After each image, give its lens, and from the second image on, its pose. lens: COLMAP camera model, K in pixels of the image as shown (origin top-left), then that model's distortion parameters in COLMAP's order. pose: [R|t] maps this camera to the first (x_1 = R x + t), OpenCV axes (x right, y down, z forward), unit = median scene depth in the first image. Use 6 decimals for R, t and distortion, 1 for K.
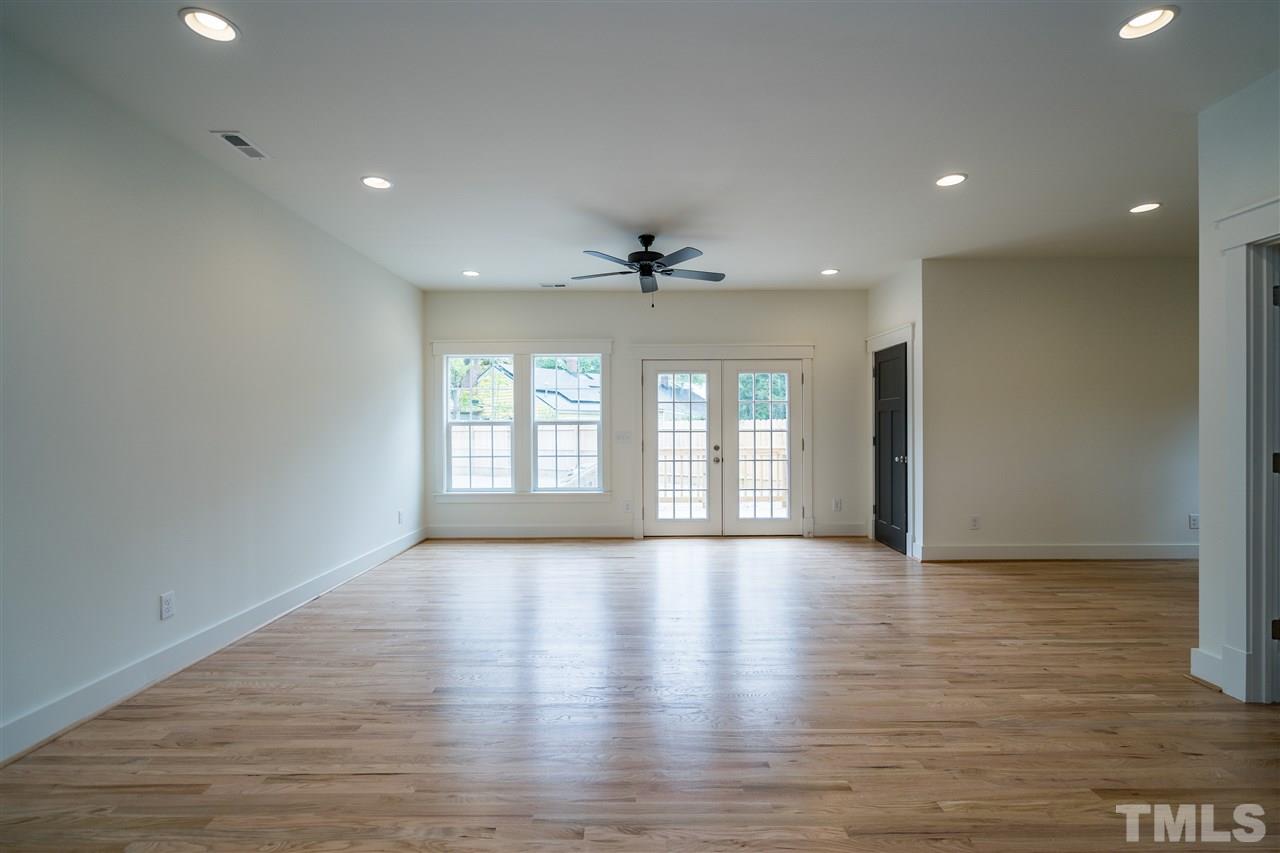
lens RADIAL K [[590.9, 0, 636.5], [0, 590.9, 424.4], [0, 0, 1]] dist [-0.000601, 0.000106]
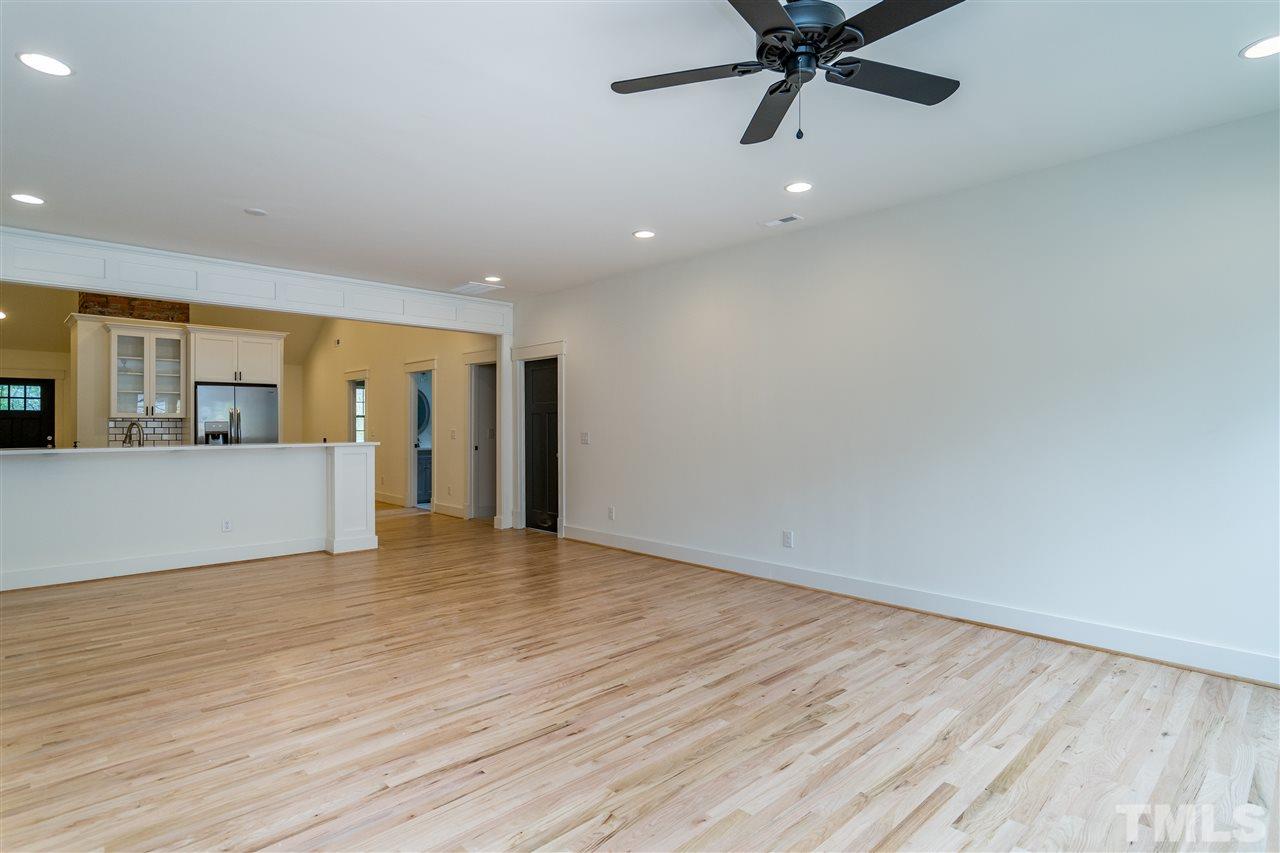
lens RADIAL K [[656.0, 0, 604.7], [0, 656.0, 417.9], [0, 0, 1]] dist [0.000183, -0.000002]
pose [[-0.757278, 0.001277, -0.653092, 0.310429], [0.007871, 0.999943, -0.007172, 0.001588], [0.653046, -0.010572, -0.757245, 0.917216]]
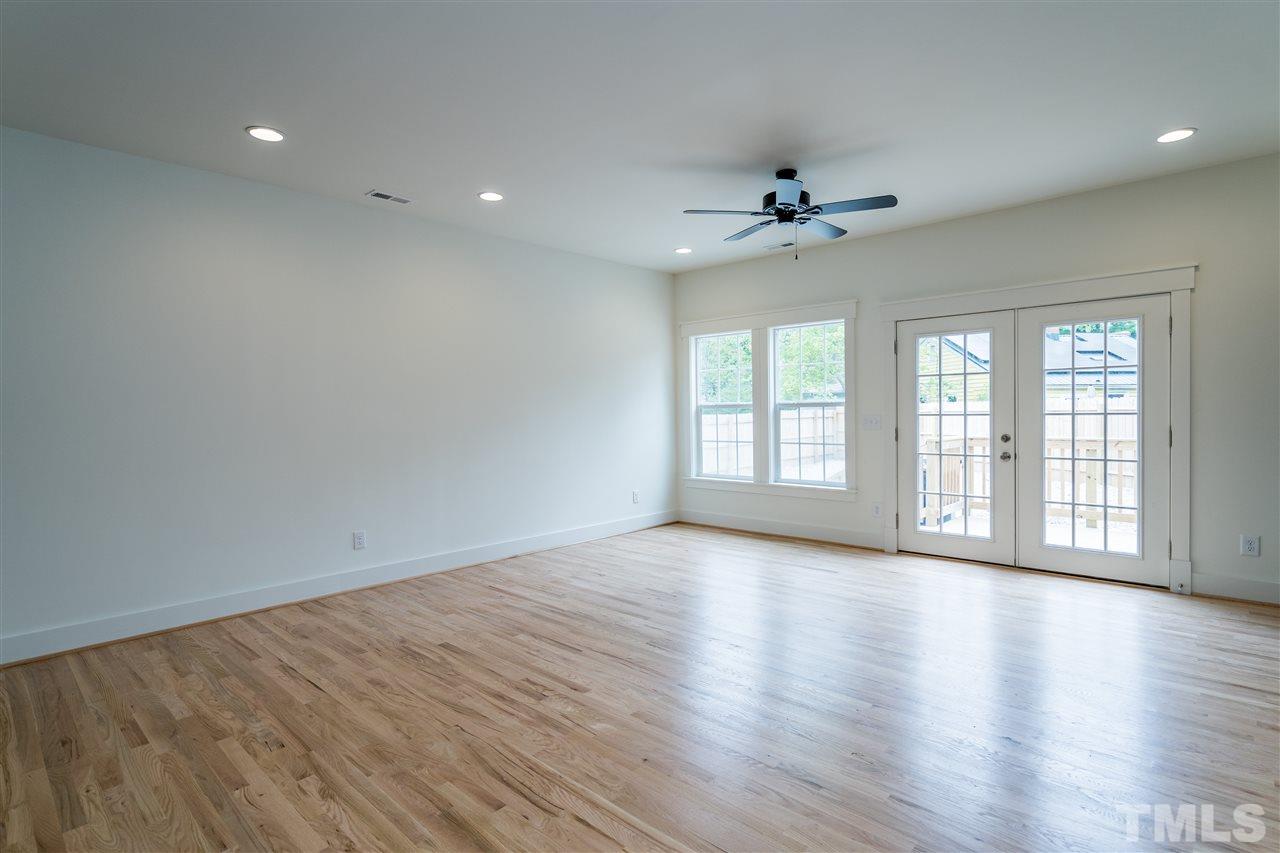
lens RADIAL K [[644.7, 0, 638.7], [0, 644.7, 421.7], [0, 0, 1]] dist [0.001403, 0.000398]
pose [[0.722751, 0.005590, -0.691086, 0.348128], [0.011856, 0.999720, 0.020486, 0.000044], [0.691007, -0.022999, 0.722482, 0.164030]]
